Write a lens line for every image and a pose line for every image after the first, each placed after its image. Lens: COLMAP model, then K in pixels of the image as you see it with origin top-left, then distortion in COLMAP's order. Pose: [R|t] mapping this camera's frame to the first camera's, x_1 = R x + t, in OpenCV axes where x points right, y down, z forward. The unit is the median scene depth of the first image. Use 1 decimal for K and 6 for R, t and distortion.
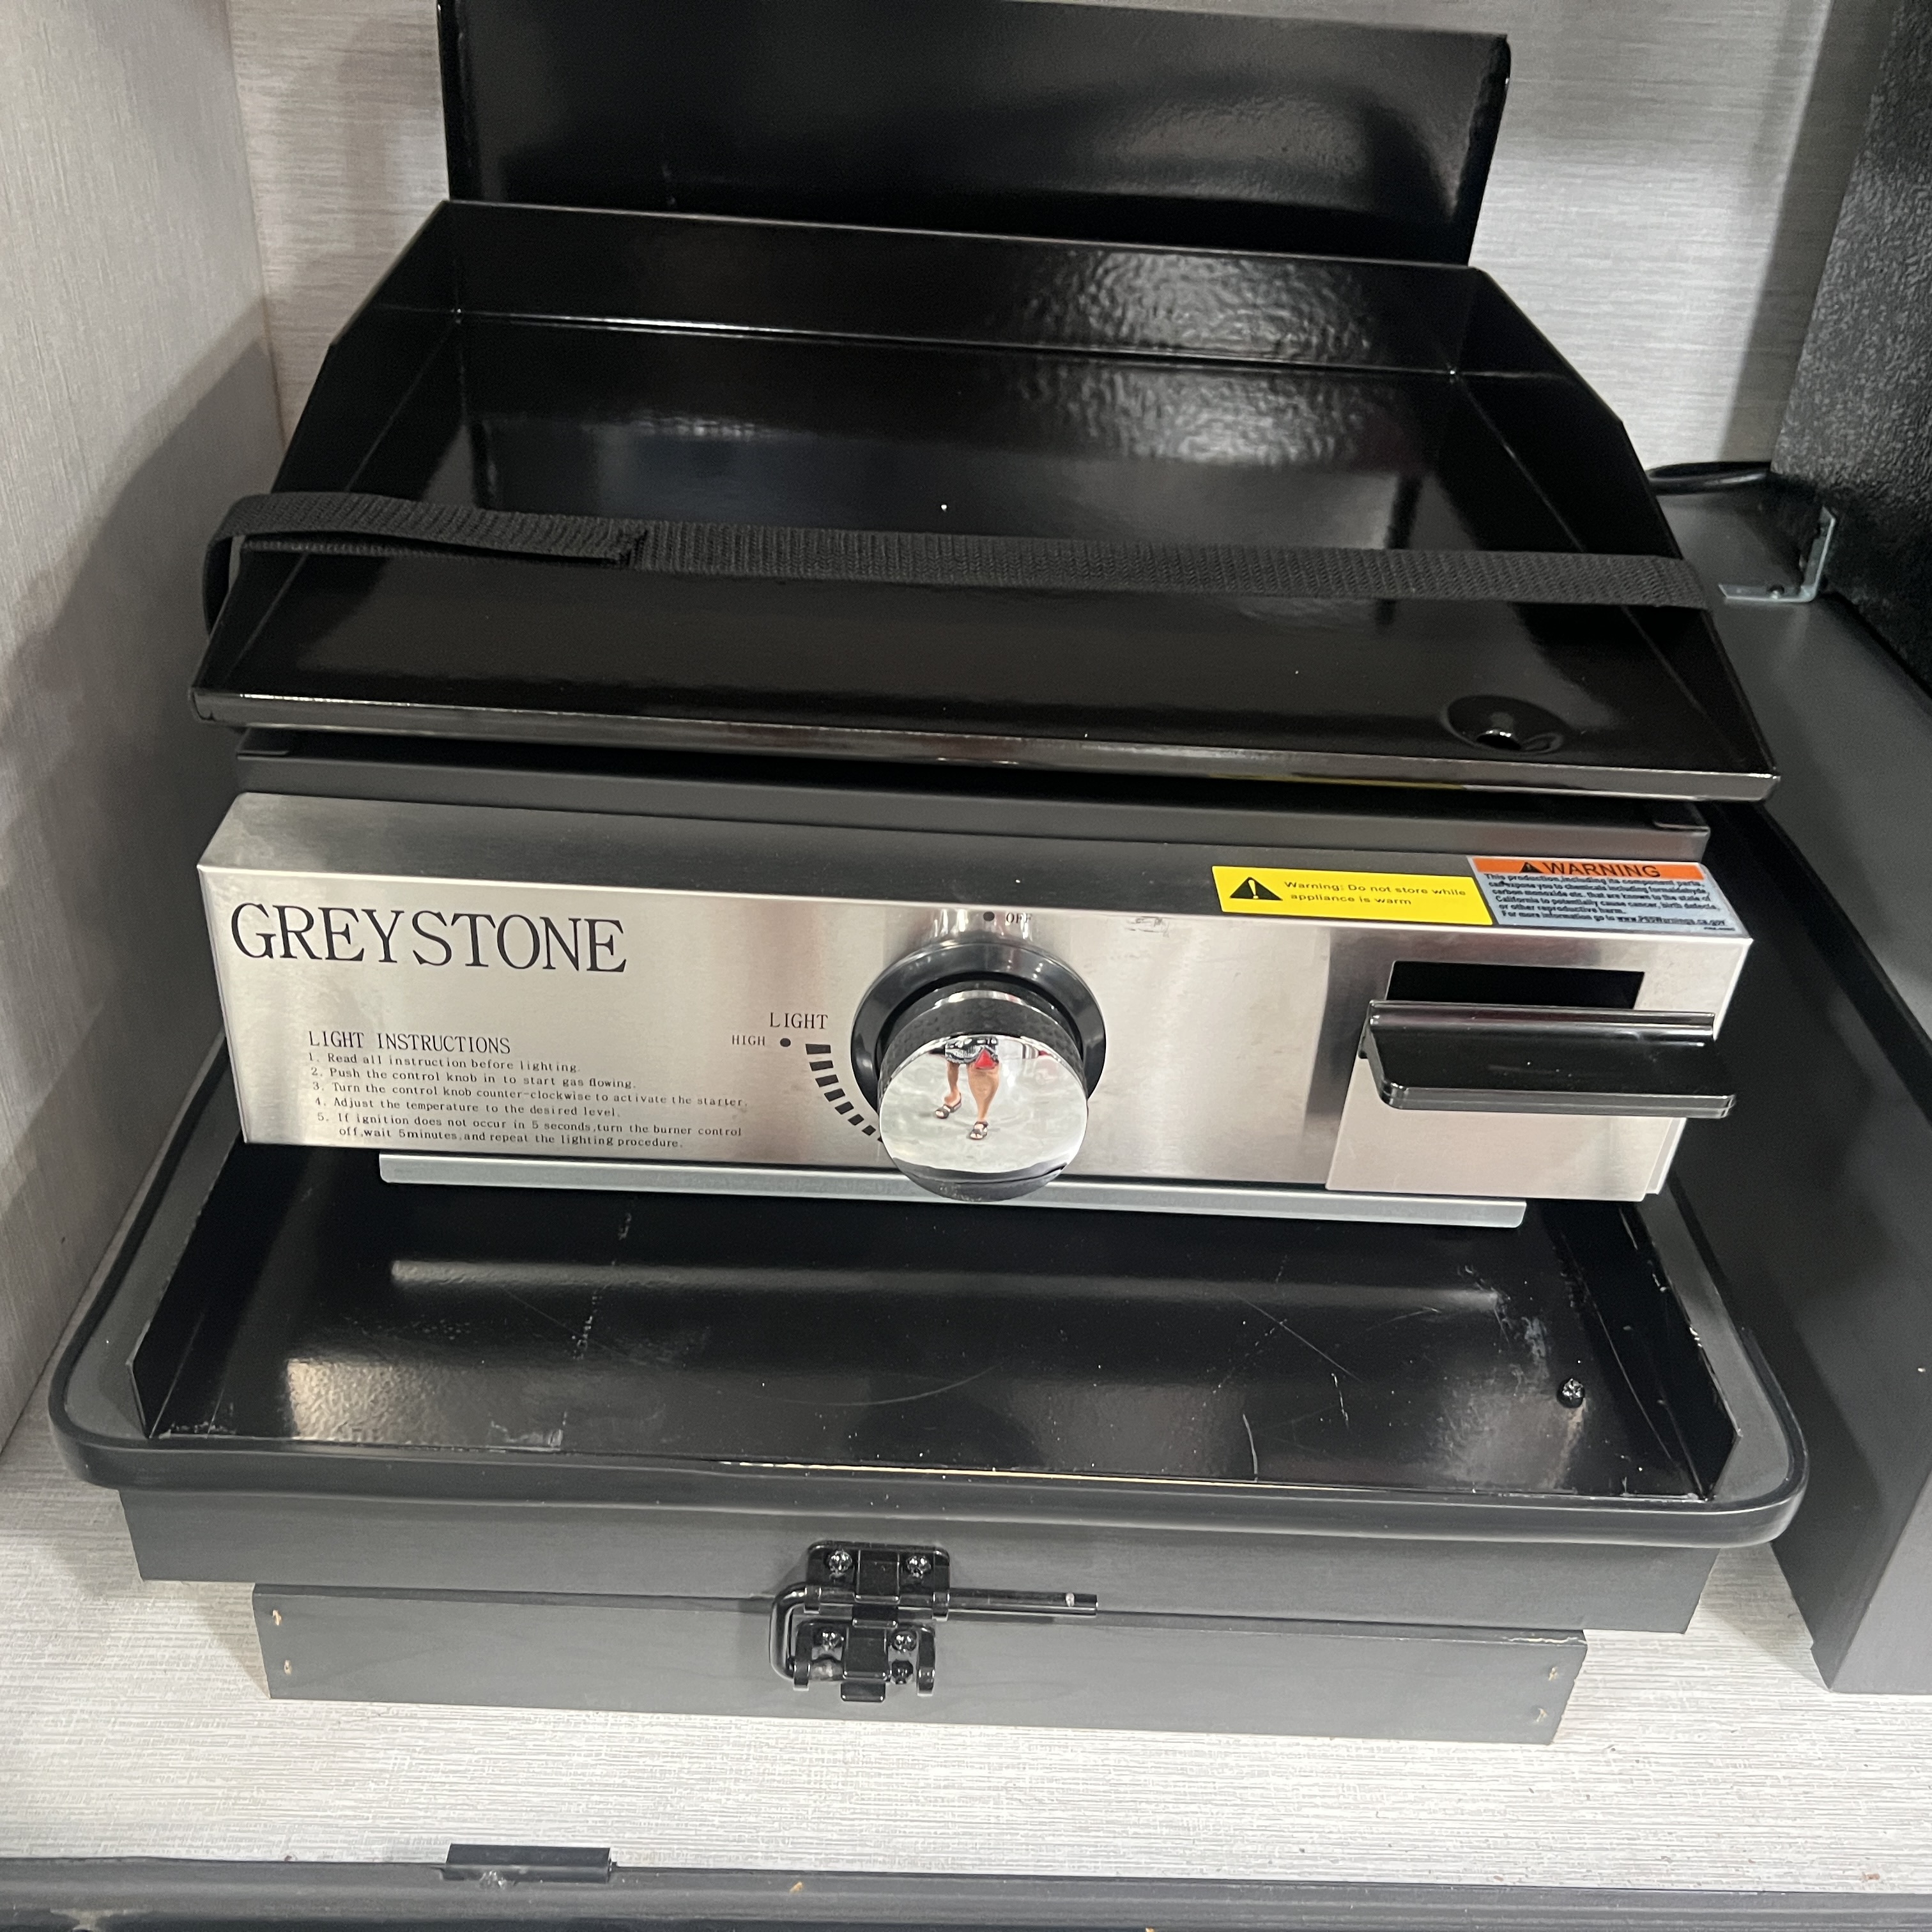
lens RADIAL K [[1997.1, 0, 966.0], [0, 1997.1, 966.0], [0, 0, 1]] dist [0.103756, -0.189994]
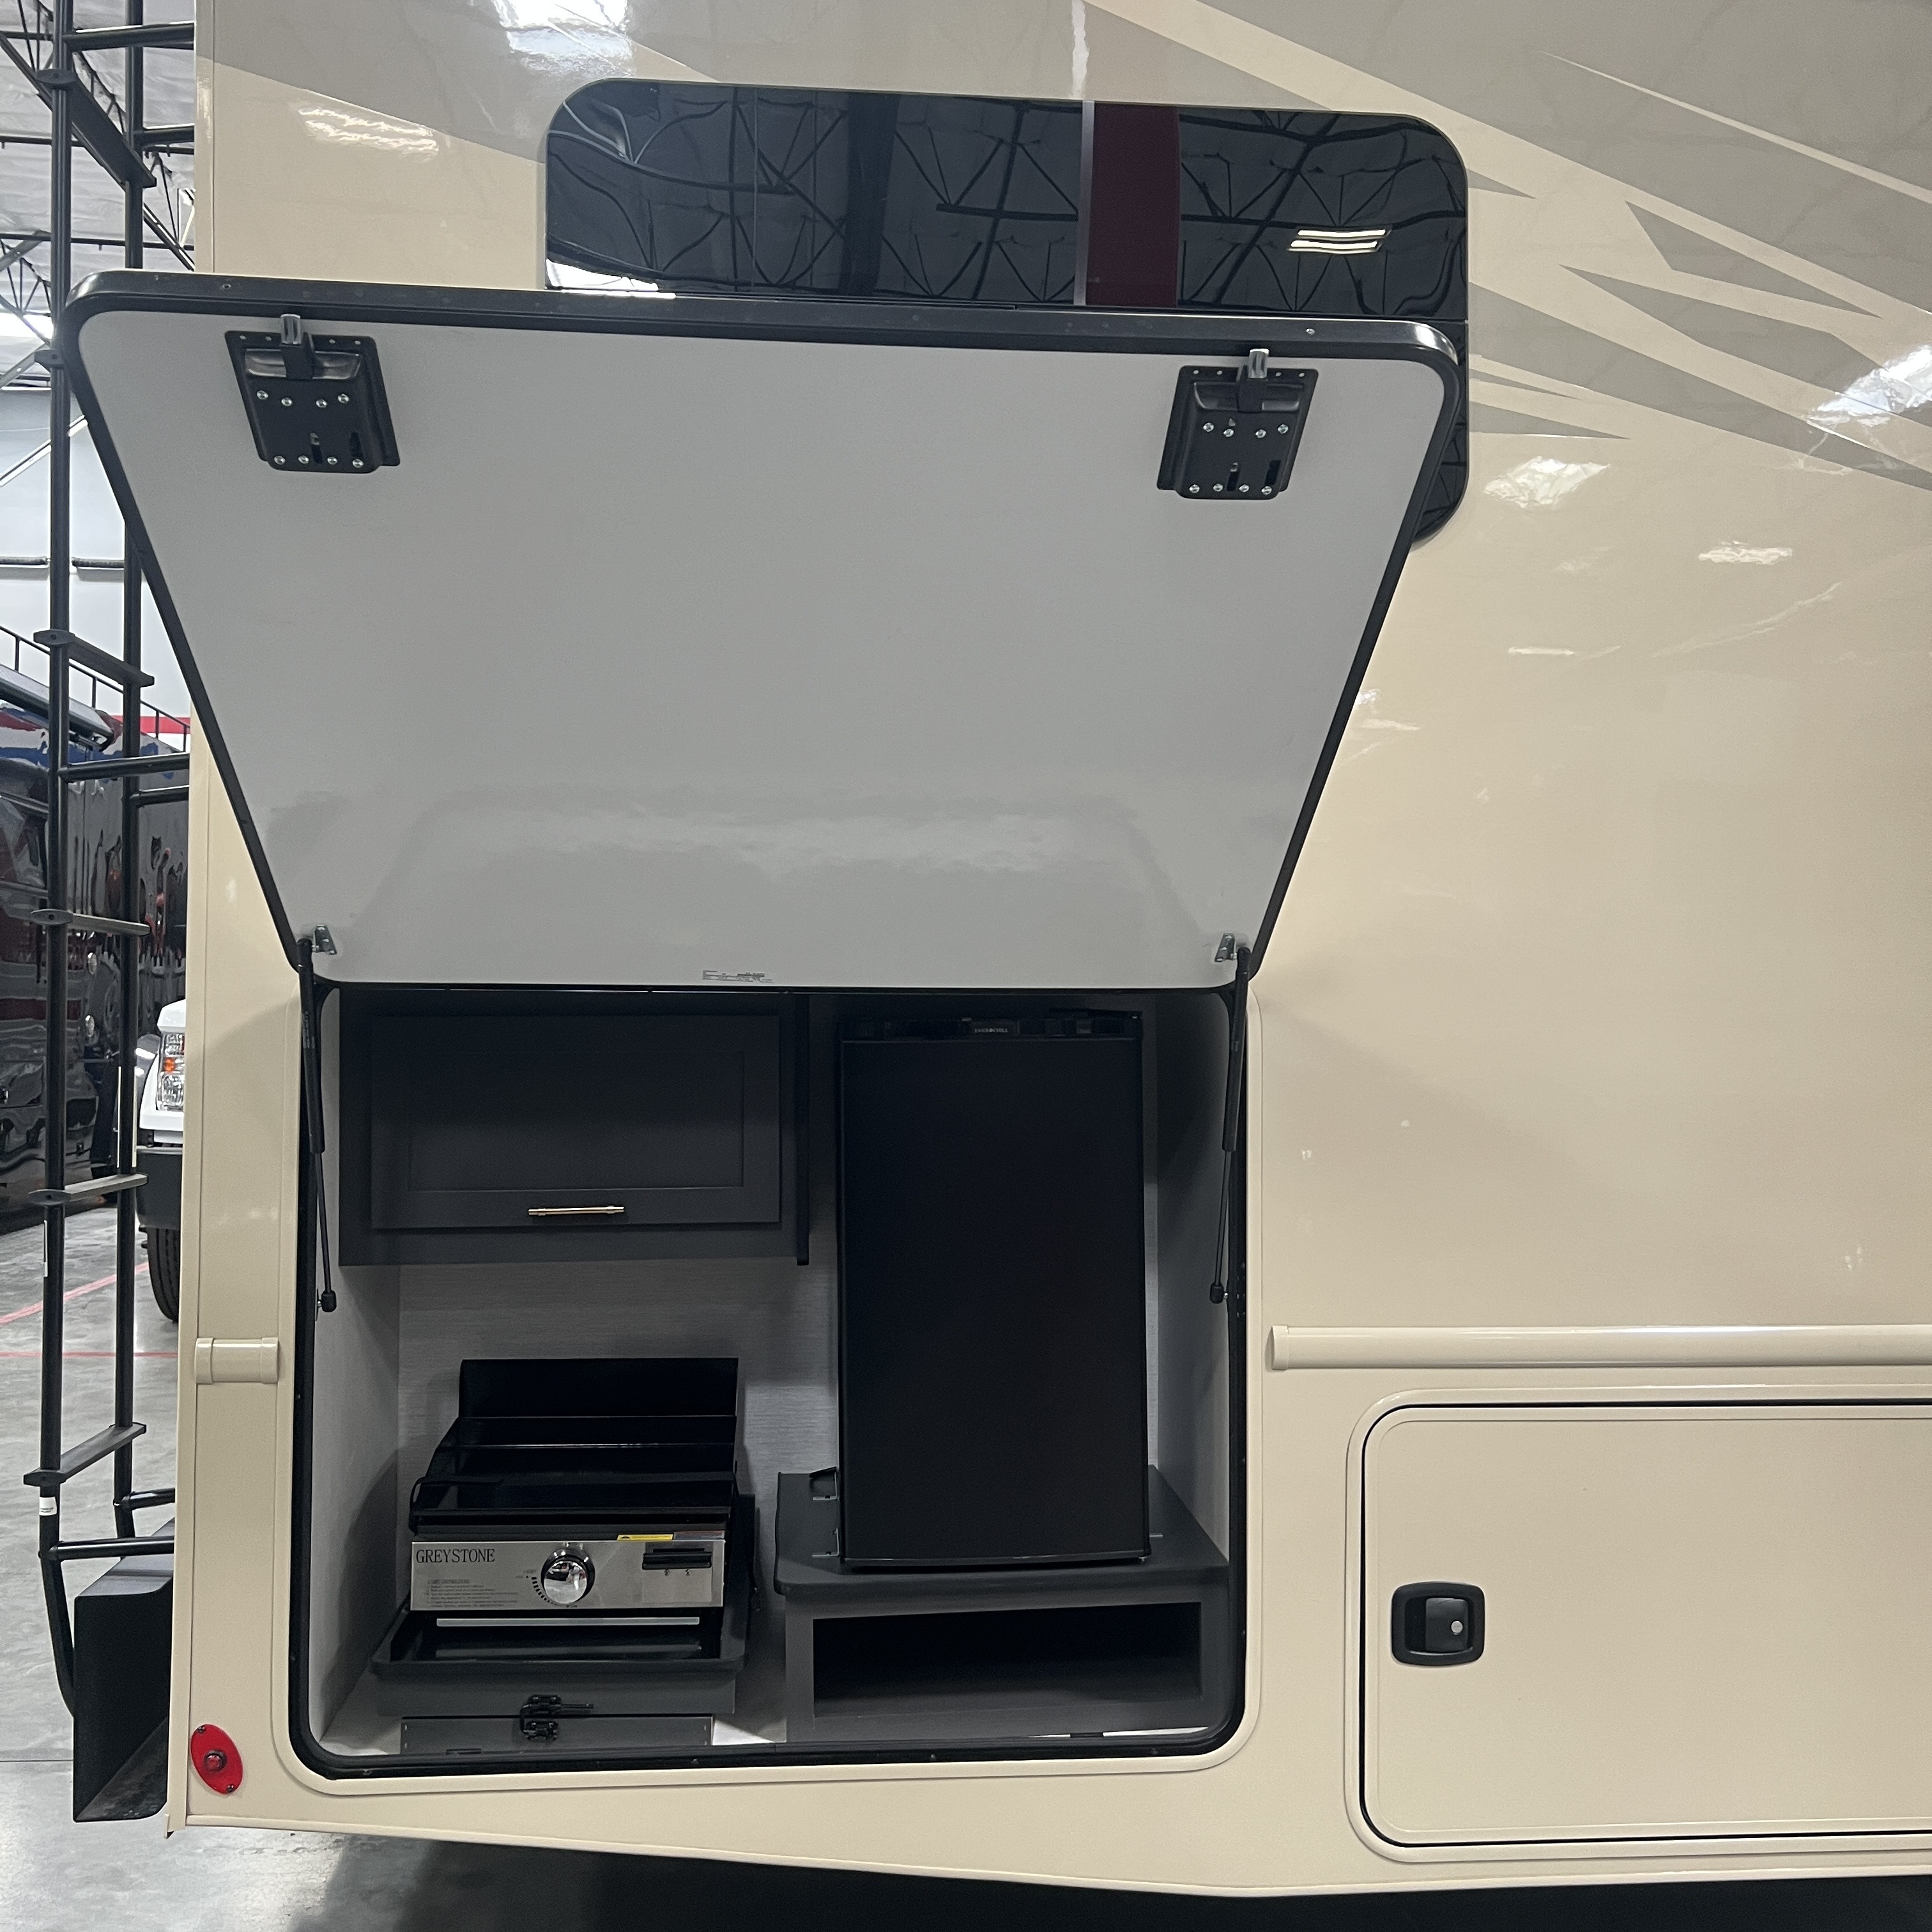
lens RADIAL K [[1997.1, 0, 966.0], [0, 1997.1, 966.0], [0, 0, 1]] dist [0.103756, -0.189994]
pose [[0.996763, -0.050707, 0.062383, 0.457369], [0.076502, 0.836728, -0.542248, 0.949071], [-0.024702, 0.545266, 0.837899, -2.430823]]
